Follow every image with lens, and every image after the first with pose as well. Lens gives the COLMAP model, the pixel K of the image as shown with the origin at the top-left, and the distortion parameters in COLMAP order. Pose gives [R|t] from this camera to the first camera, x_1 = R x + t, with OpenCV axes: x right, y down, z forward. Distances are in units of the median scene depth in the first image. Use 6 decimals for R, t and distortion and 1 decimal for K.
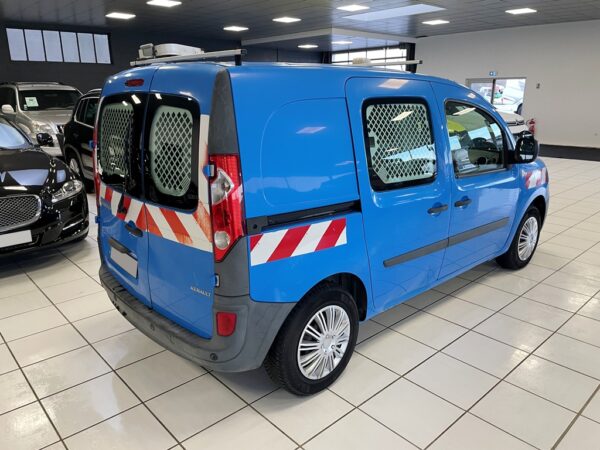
lens RADIAL K [[456.5, 0, 300.0], [0, 456.5, 225.0], [0, 0, 1]] dist [0.087196, -0.113343]
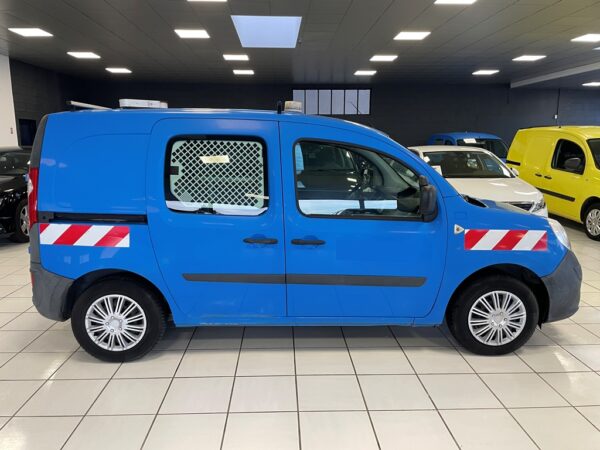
lens RADIAL K [[454.3, 0, 290.5], [0, 454.3, 226.8], [0, 0, 1]] dist [0.088251, -0.112038]
pose [[0.753680, 0.126251, -0.645002, 0.264272], [-0.184786, 0.982495, -0.023610, -0.014297], [0.630731, 0.136982, 0.763816, 0.066553]]
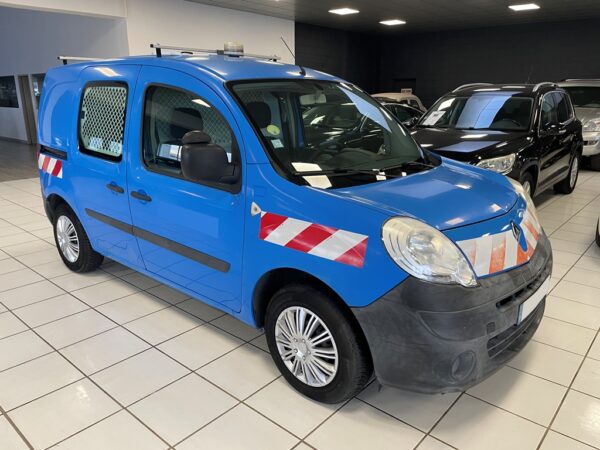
lens RADIAL K [[454.3, 0, 290.5], [0, 454.3, 226.8], [0, 0, 1]] dist [0.088251, -0.112038]
pose [[0.093424, 0.283073, -0.954537, 0.356013], [-0.268497, 0.930374, 0.249629, -0.084068], [0.958739, 0.232969, 0.162923, 0.322375]]
